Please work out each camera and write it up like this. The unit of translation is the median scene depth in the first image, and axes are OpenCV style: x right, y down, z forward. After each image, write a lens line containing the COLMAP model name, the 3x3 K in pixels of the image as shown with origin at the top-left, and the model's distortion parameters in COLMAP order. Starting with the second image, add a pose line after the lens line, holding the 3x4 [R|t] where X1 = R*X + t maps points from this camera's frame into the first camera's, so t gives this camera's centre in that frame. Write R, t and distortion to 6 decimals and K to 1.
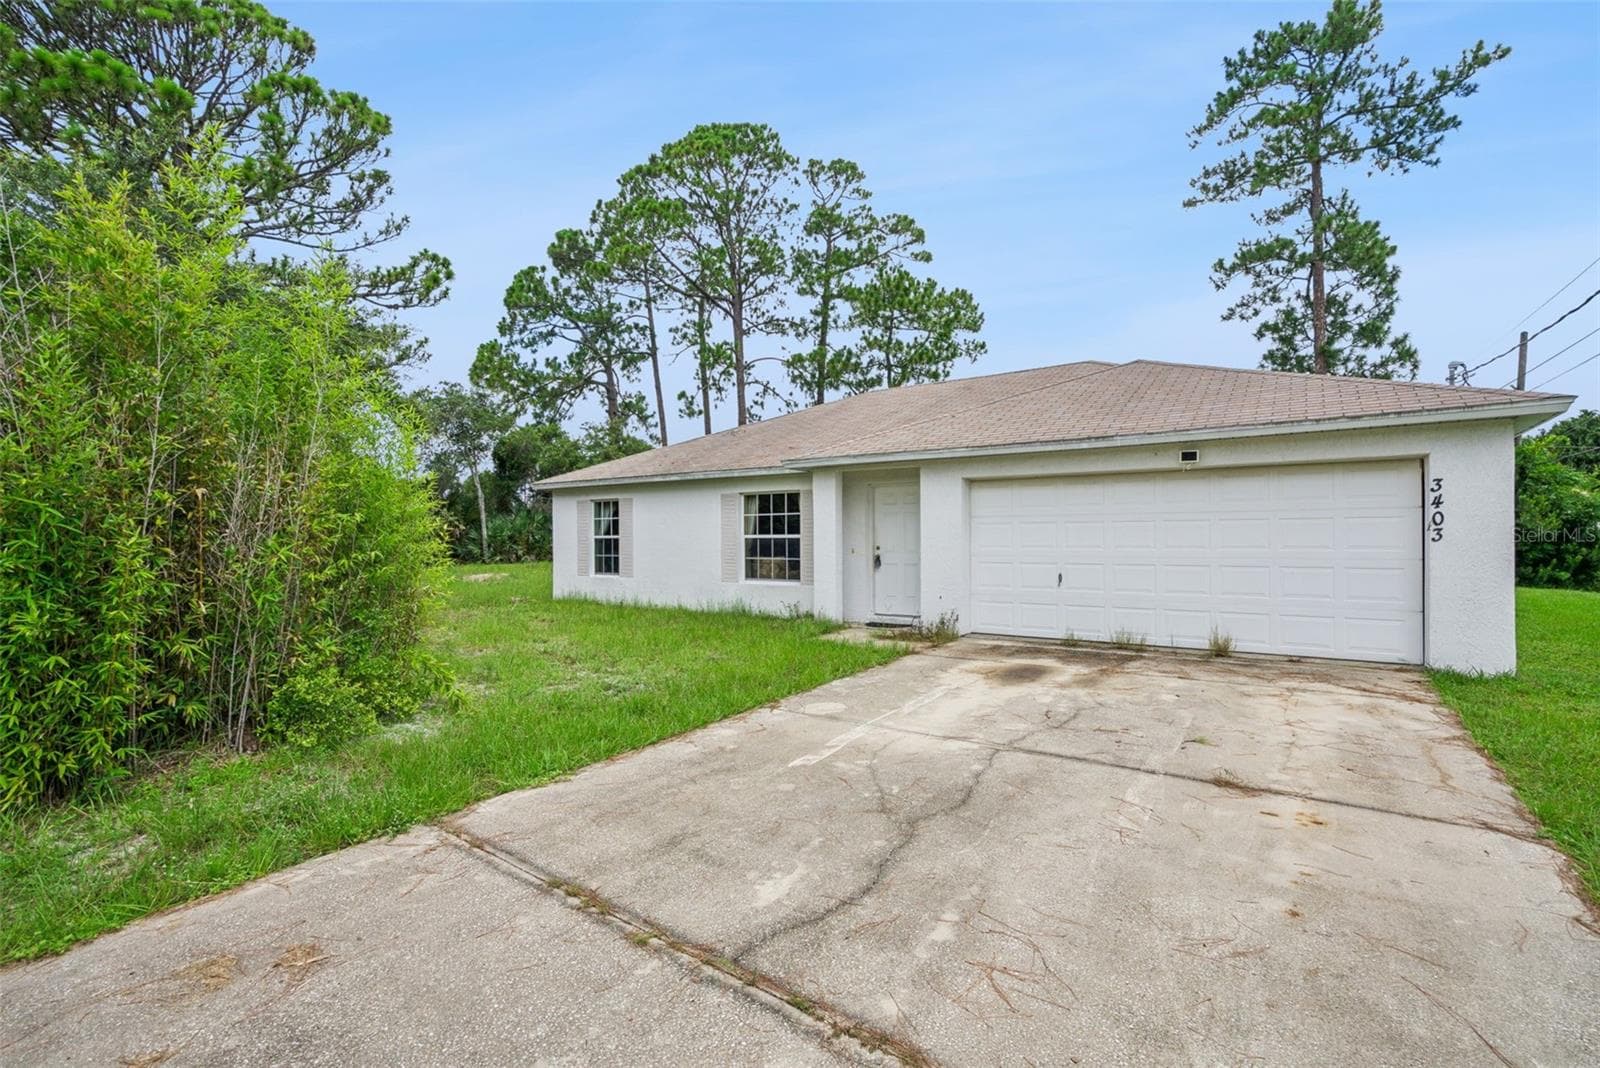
lens RADIAL K [[768.7, 0, 800.0], [0, 768.7, 534.0], [0, 0, 1]] dist [-0.000194, 0.000753]
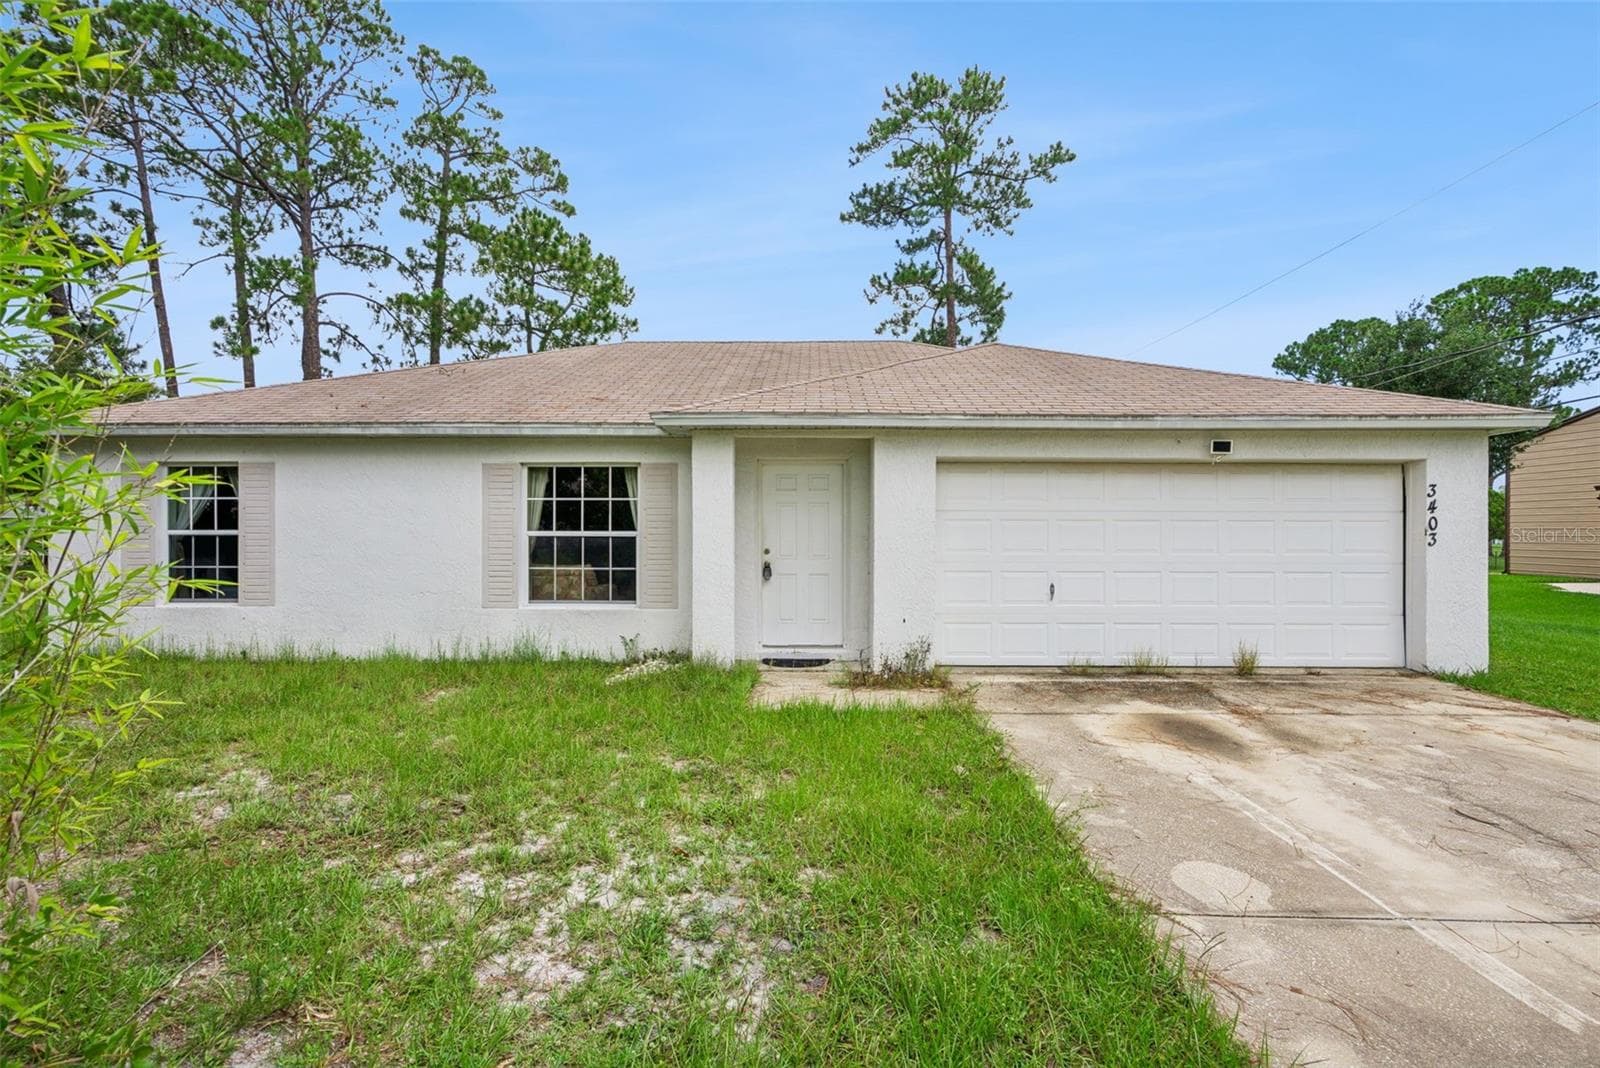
lens RADIAL K [[738.4, 0, 801.4], [0, 738.4, 550.8], [0, 0, 1]] dist [-0.011848, 0.000625]
pose [[0.820535, -0.005951, 0.571566, -0.098248], [-0.010201, 0.999634, 0.025052, 0.000005], [-0.571506, -0.026387, 0.820174, 0.163223]]
